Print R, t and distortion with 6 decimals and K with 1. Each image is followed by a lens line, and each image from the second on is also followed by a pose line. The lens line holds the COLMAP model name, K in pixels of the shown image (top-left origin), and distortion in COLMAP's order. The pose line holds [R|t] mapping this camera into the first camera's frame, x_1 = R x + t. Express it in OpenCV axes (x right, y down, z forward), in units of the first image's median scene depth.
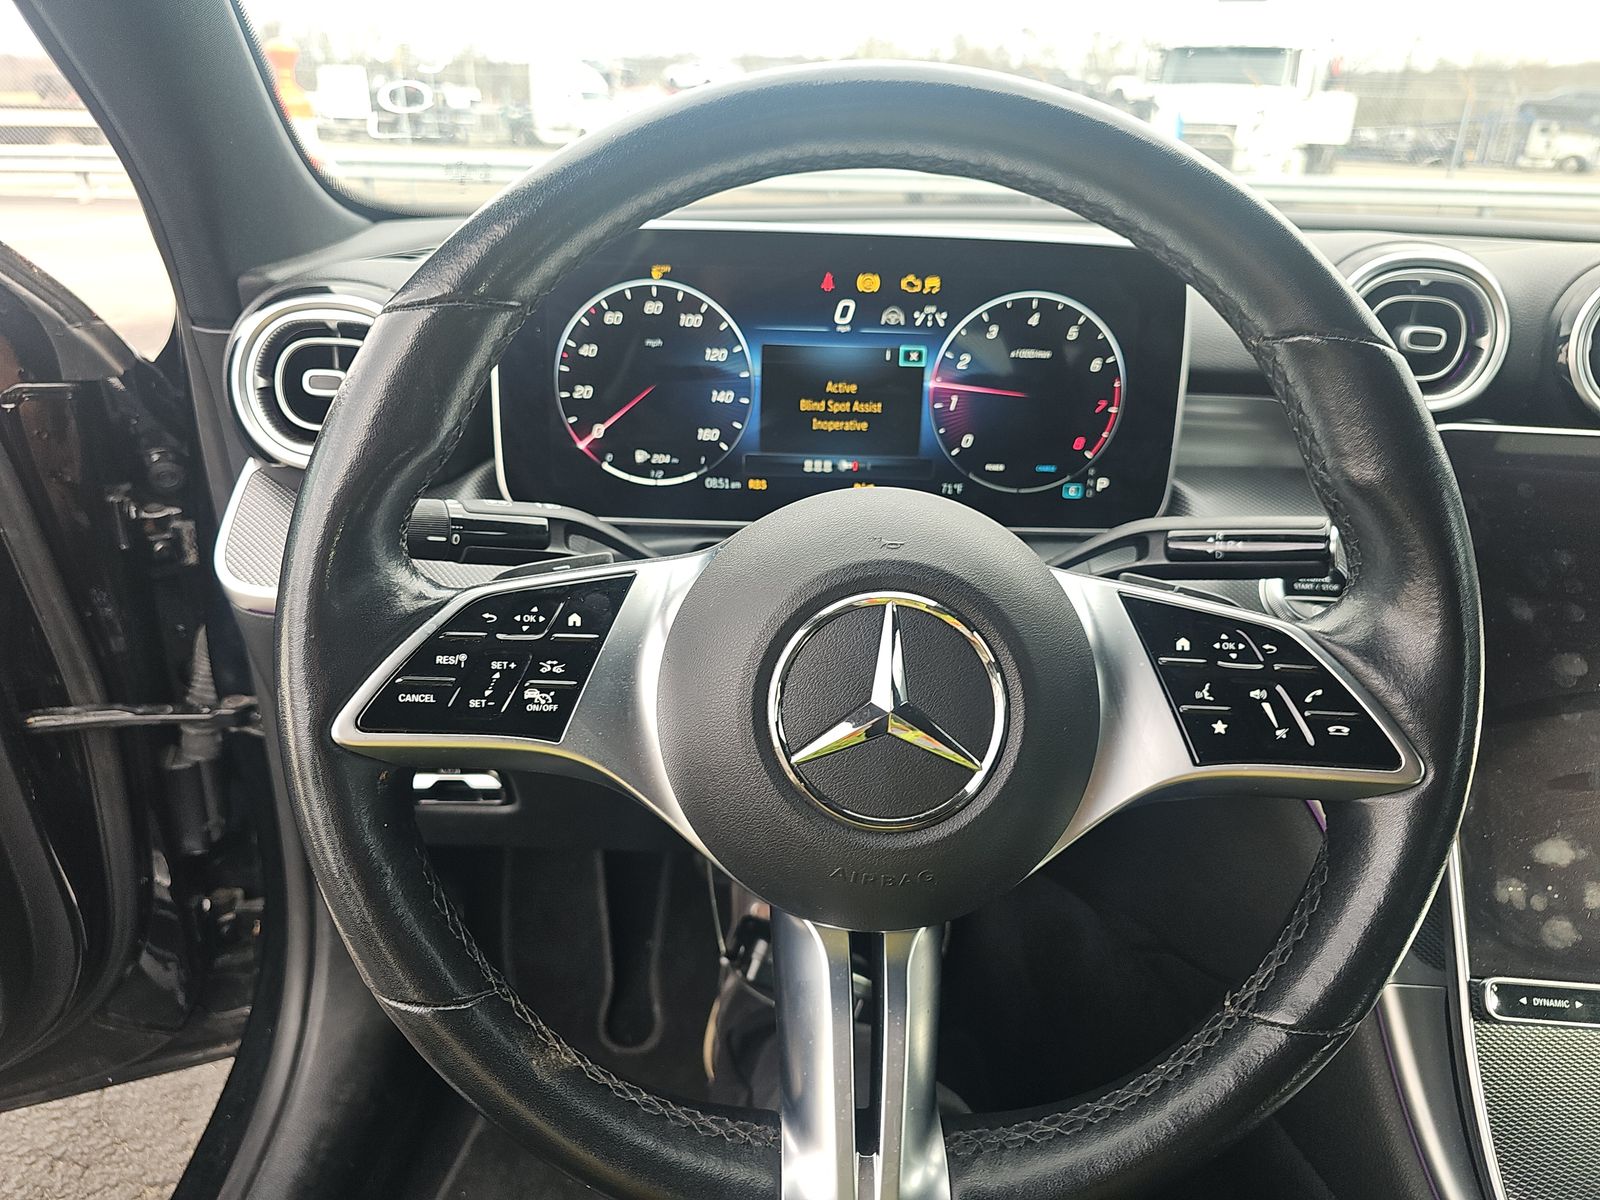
lens RADIAL K [[1061.6, 0, 749.5], [0, 1061.6, 597.9], [0, 0, 1]] dist [0.046178, -0.051967]
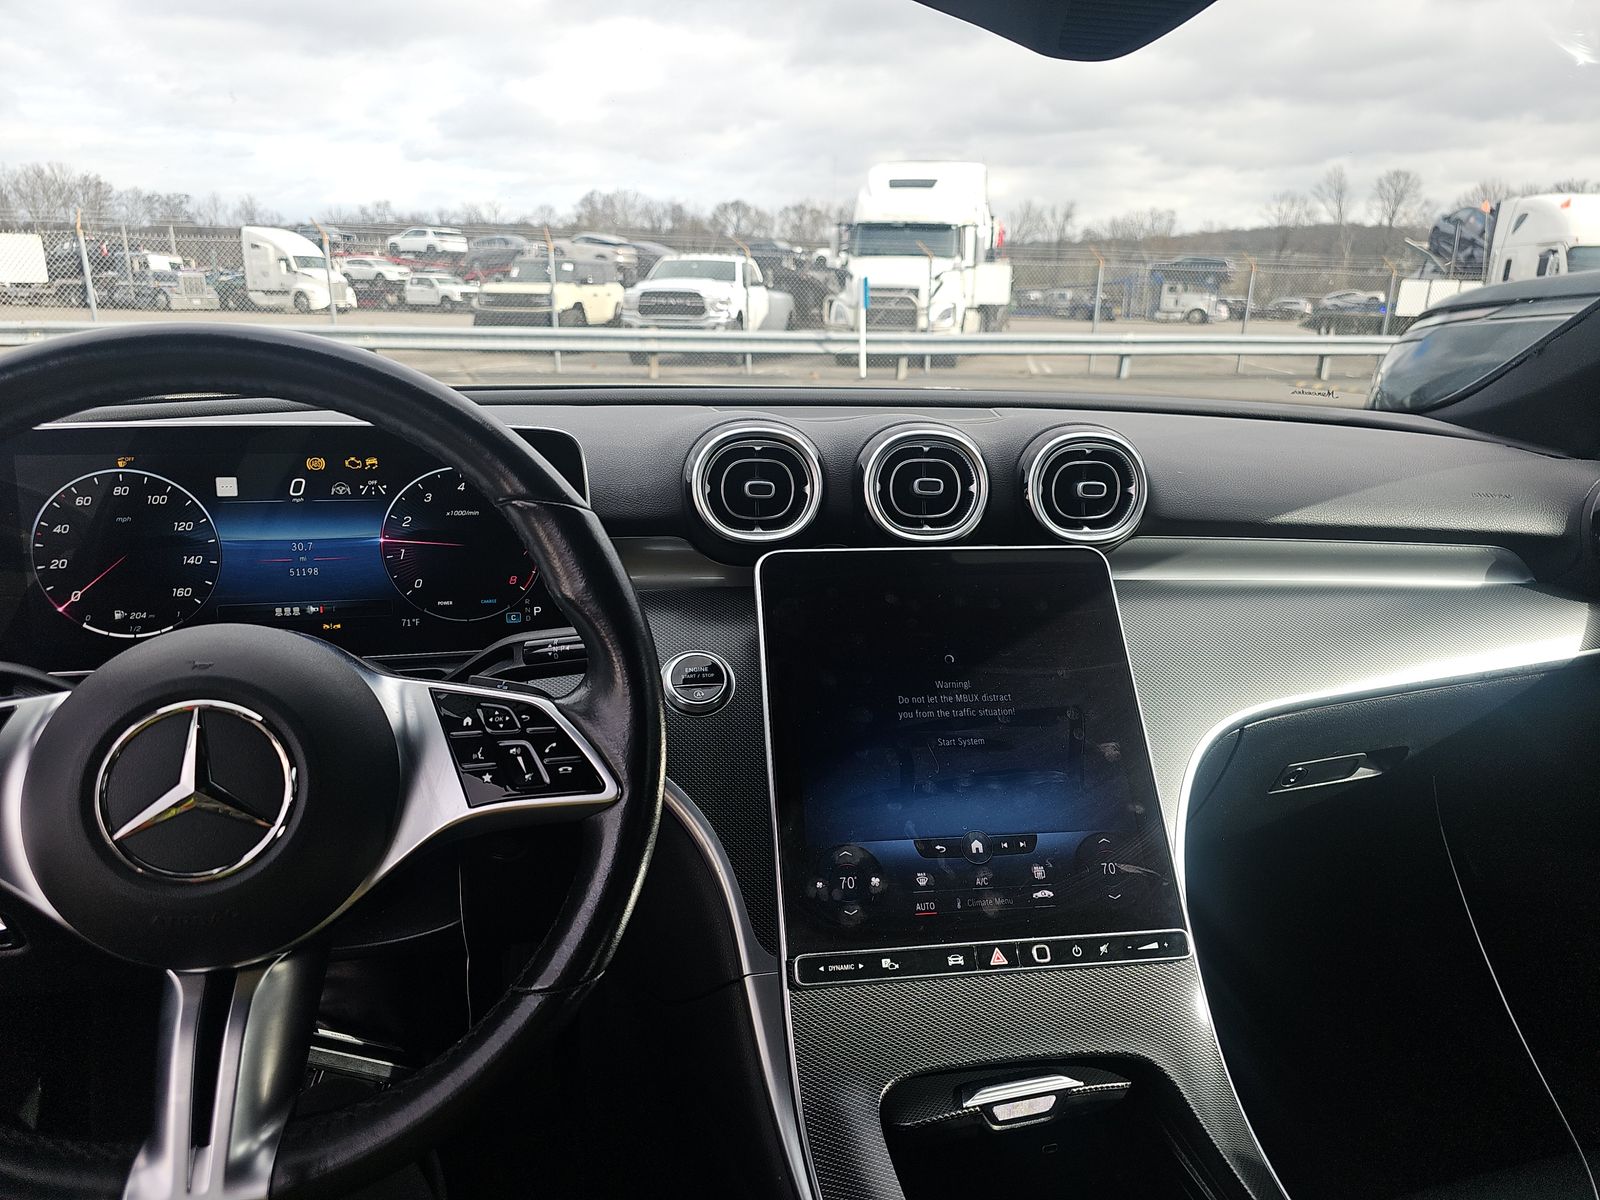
lens RADIAL K [[1061.6, 0, 749.5], [0, 1061.6, 597.9], [0, 0, 1]] dist [0.046178, -0.051967]
pose [[0.971321, -0.068618, 0.227657, 0.454993], [0.098470, 0.987576, -0.122468, 0.090178], [-0.216425, 0.141373, 0.966009, -0.427505]]
